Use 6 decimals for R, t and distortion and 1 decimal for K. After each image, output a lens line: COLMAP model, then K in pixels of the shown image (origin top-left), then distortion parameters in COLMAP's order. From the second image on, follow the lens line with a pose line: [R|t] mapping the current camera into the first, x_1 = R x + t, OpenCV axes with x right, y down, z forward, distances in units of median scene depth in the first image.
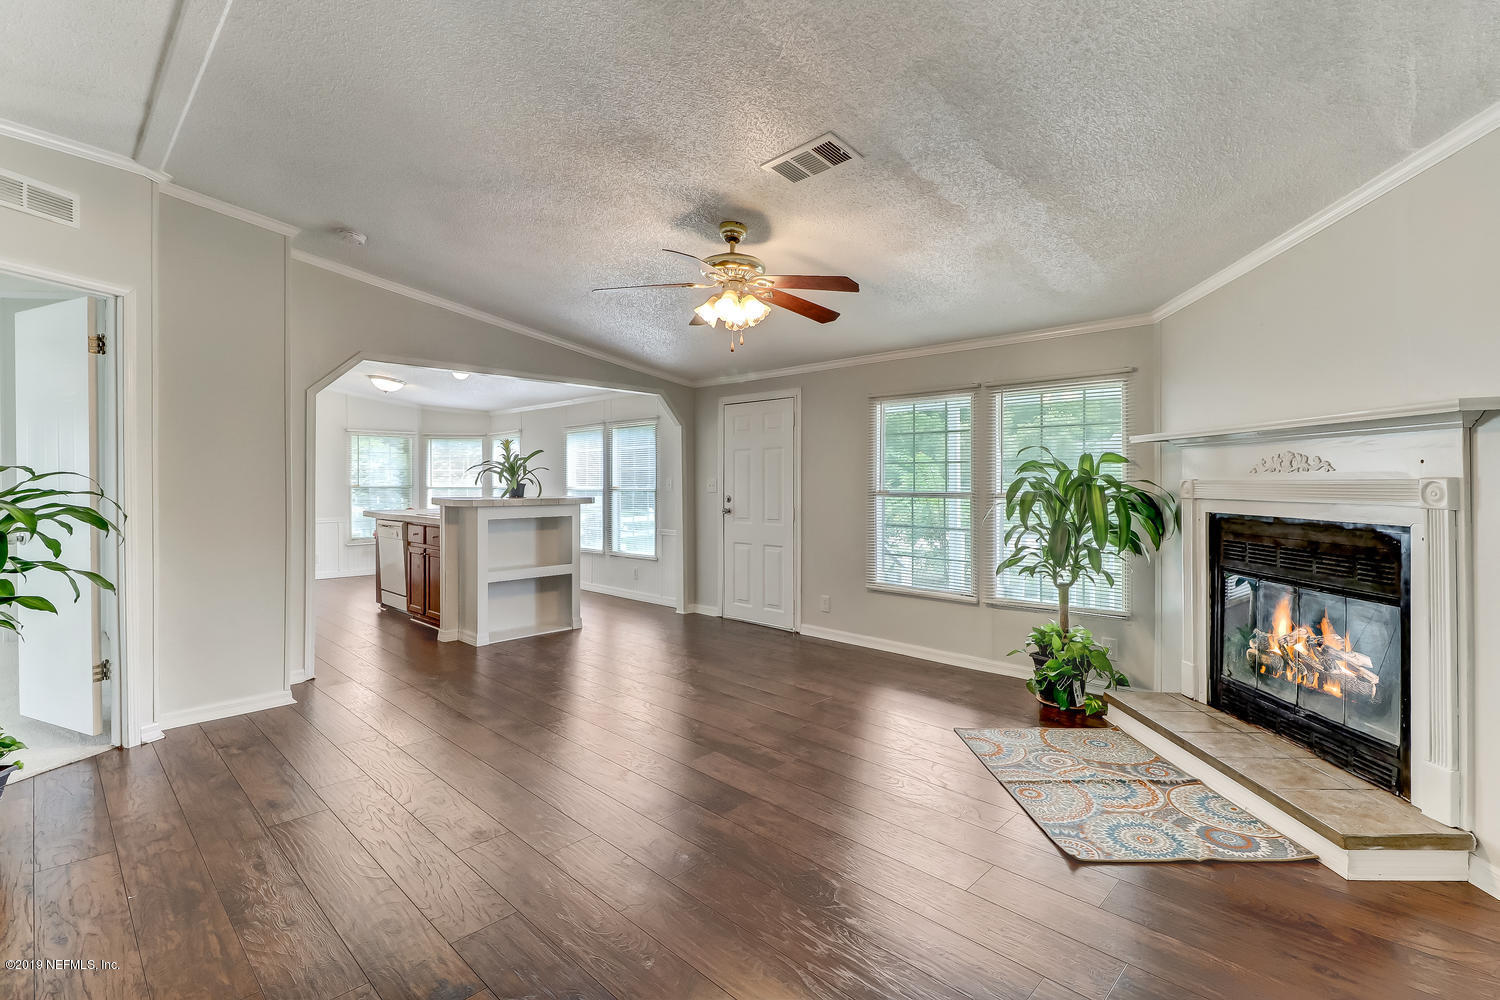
lens RADIAL K [[693.3, 0, 725.2], [0, 693.3, 482.1], [0, 0, 1]] dist [-0.002446, -0.000228]
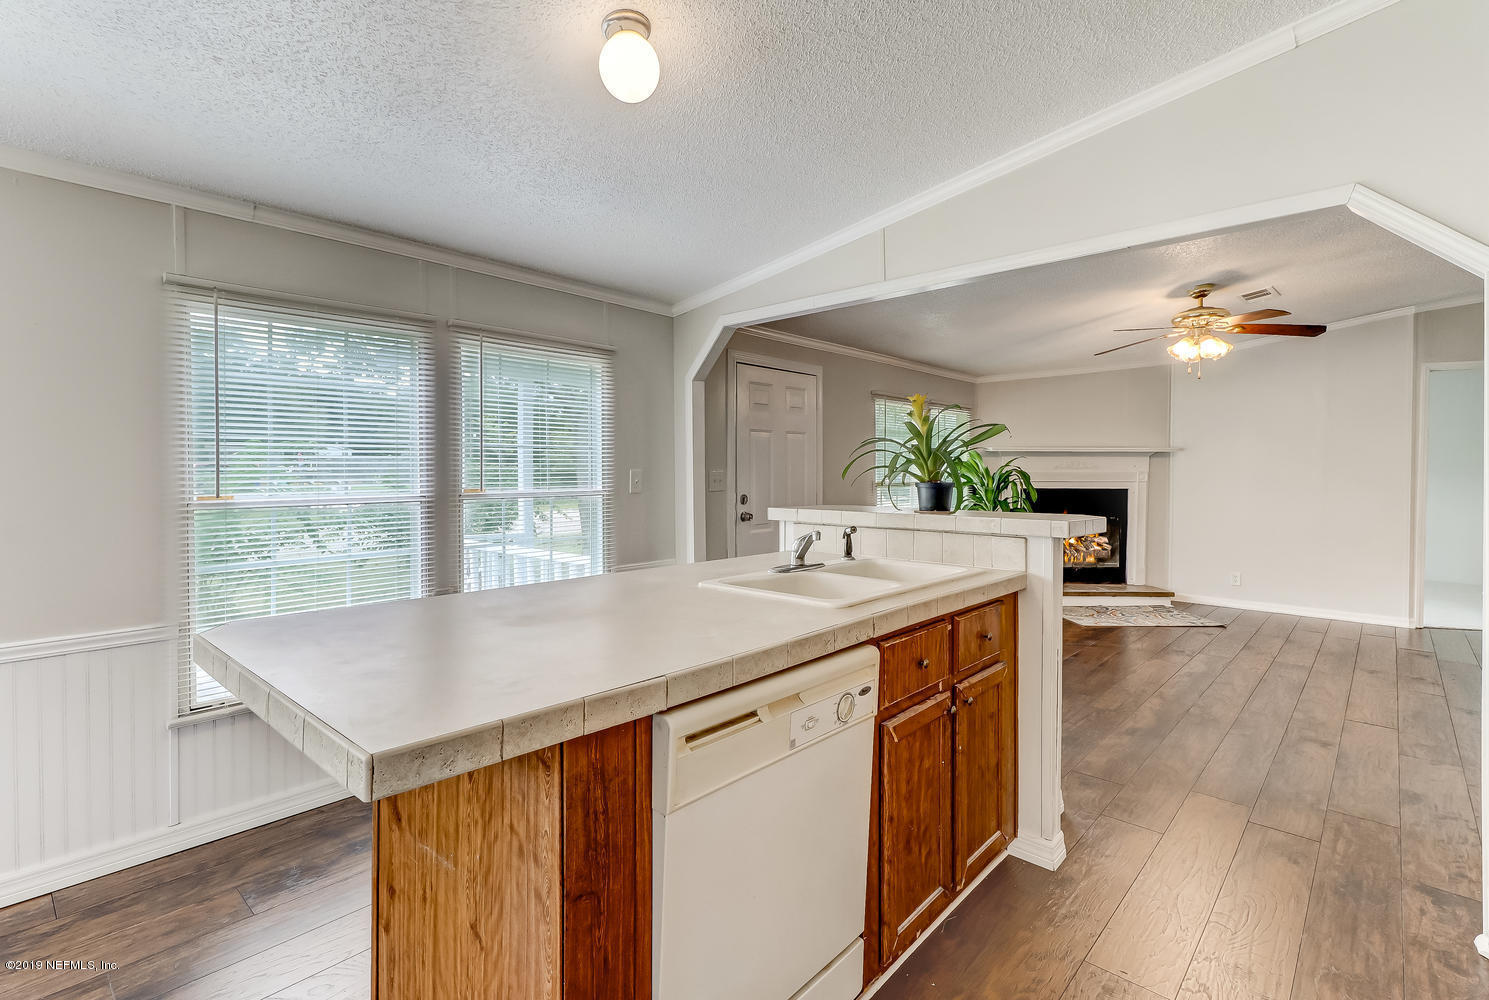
lens RADIAL K [[690.9, 0, 747.0], [0, 690.9, 485.0], [0, 0, 1]] dist [0.017205, -0.000054]
pose [[-0.040014, -0.030535, 0.998732, -1.439399], [-0.008619, 0.999506, 0.030214, -0.023899], [-0.999162, -0.007399, -0.040258, 2.128491]]
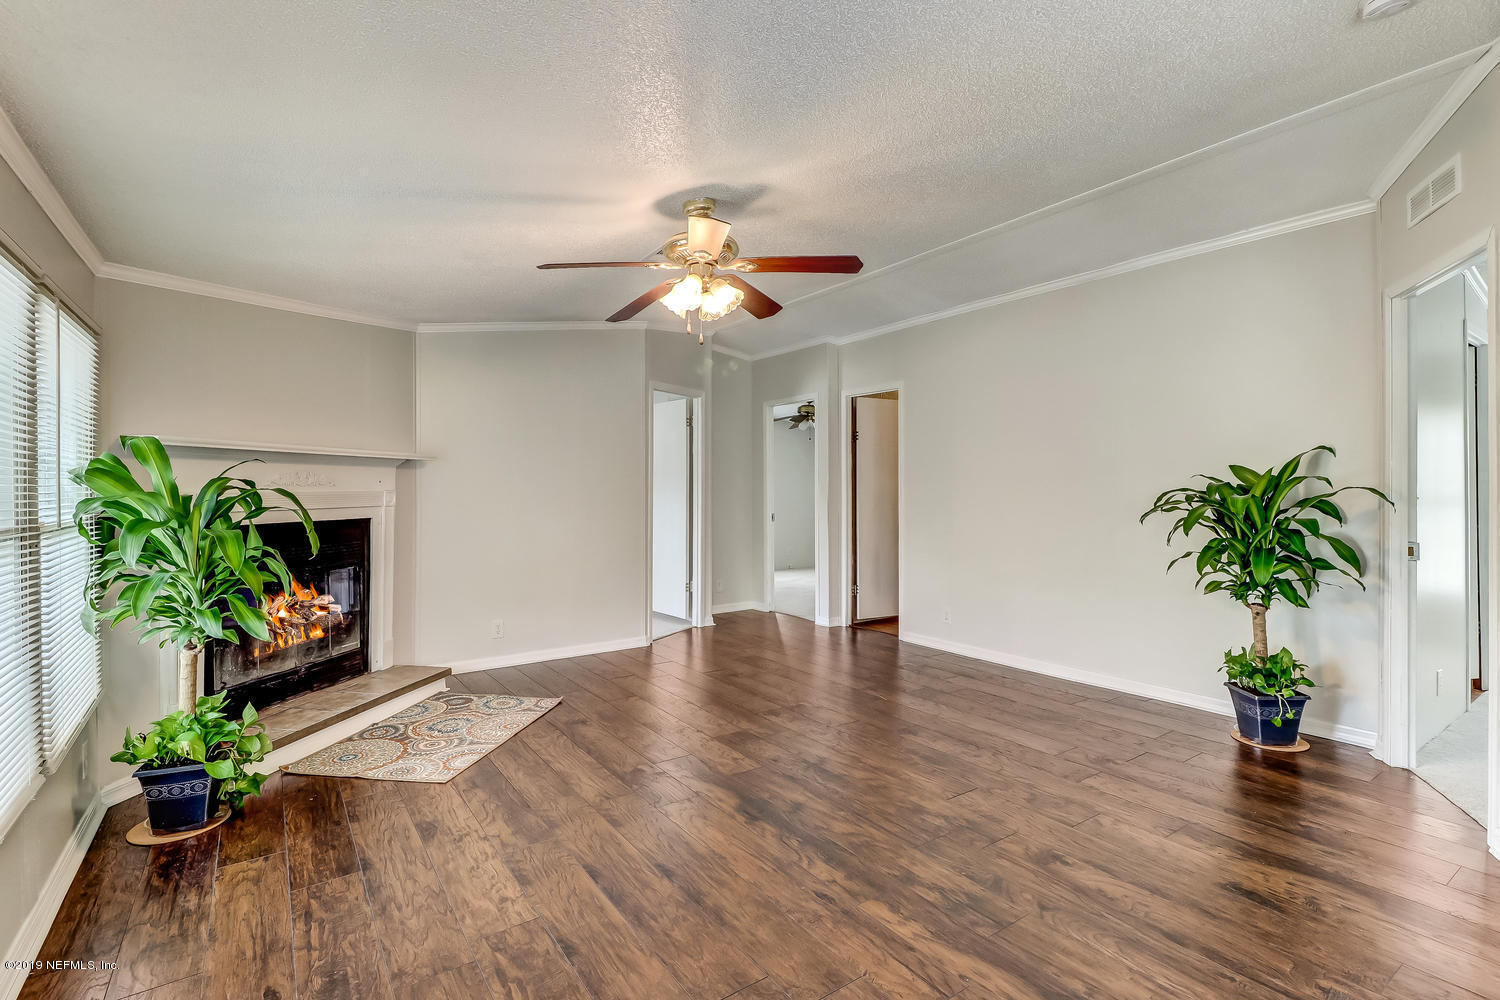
lens RADIAL K [[693.3, 0, 725.2], [0, 693.3, 482.1], [0, 0, 1]] dist [-0.002446, -0.000228]
pose [[-0.982886, -0.001814, 0.184208, -0.196807], [-0.003580, 0.999951, -0.009252, -0.015753], [-0.184183, -0.009754, -0.982844, 2.034452]]
